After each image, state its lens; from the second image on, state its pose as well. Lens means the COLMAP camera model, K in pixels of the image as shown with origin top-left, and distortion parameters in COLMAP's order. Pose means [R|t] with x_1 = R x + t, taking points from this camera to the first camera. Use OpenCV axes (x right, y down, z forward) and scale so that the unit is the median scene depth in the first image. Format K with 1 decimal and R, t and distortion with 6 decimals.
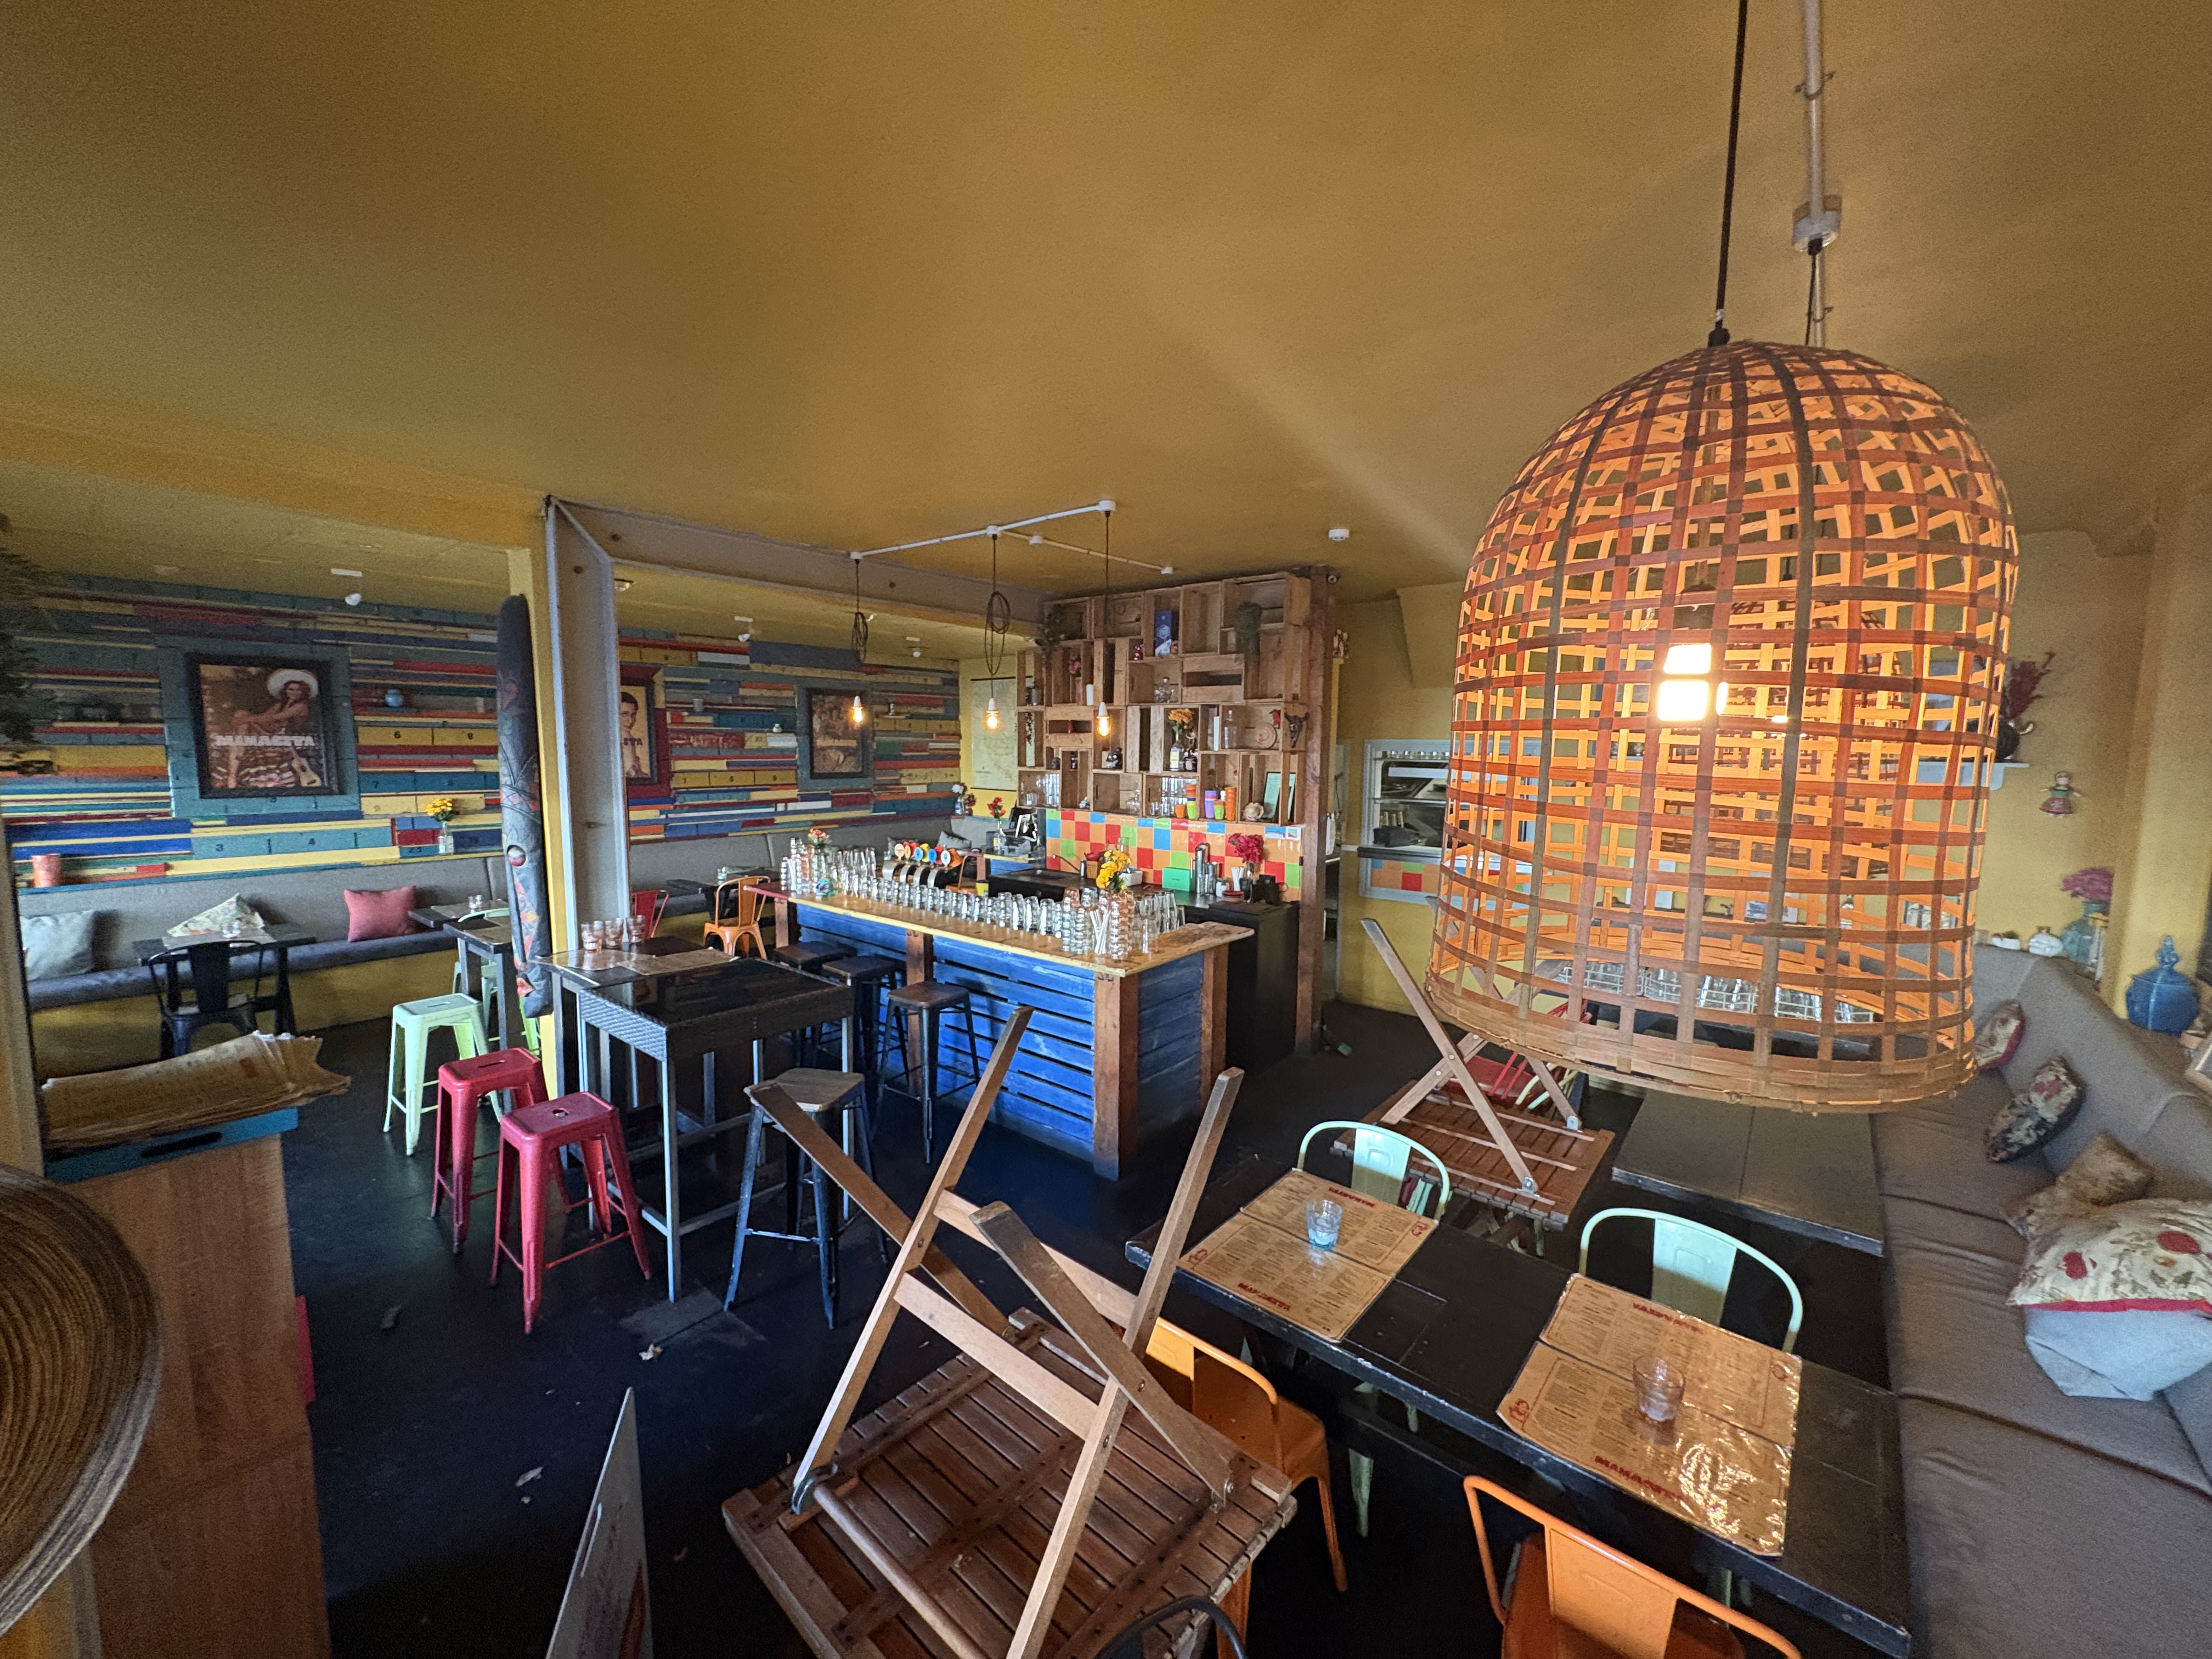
lens RADIAL K [[874.8, 0, 1092.0], [0, 874.8, 833.0], [0, 0, 1]] dist [-0.003521, 0.000339]
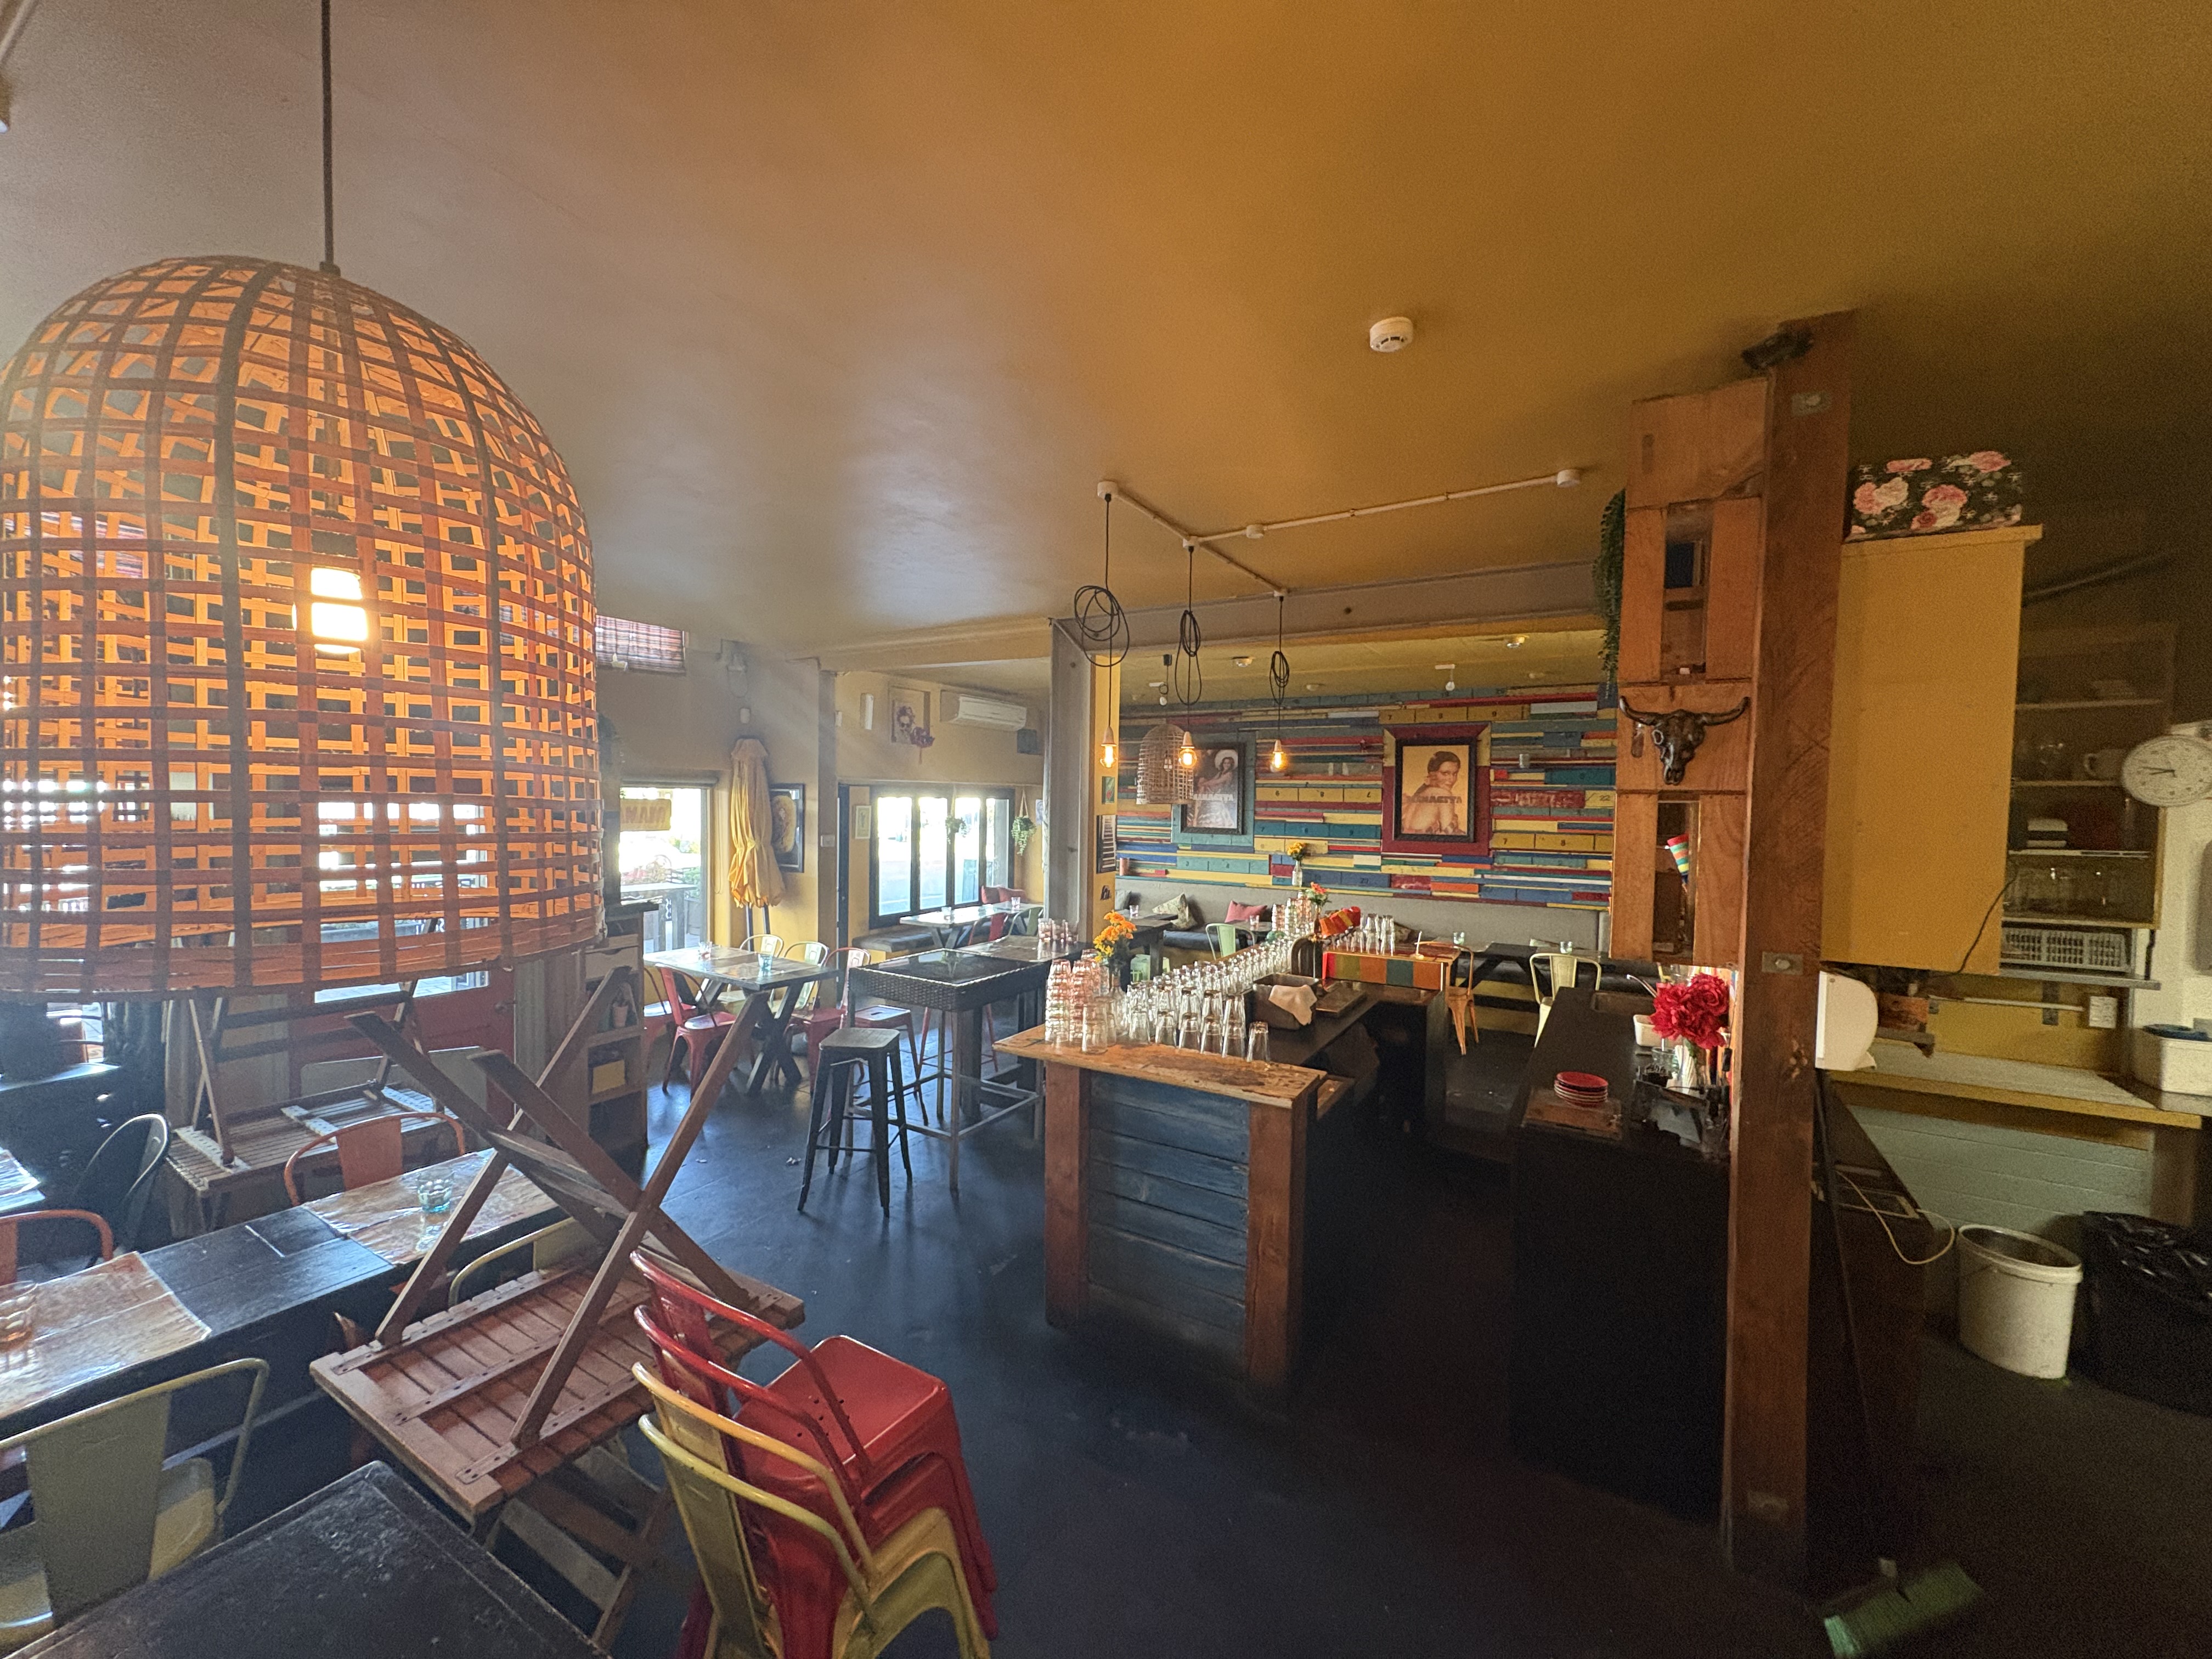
lens RADIAL K [[874.8, 0, 1124.1], [0, 874.8, 832.0], [0, 0, 1]] dist [-0.003521, 0.000339]
pose [[0.171956, 0.029351, -0.984667, 0.403635], [-0.117137, 0.993074, 0.009145, -0.030336], [0.978116, 0.113768, 0.174203, 0.438012]]
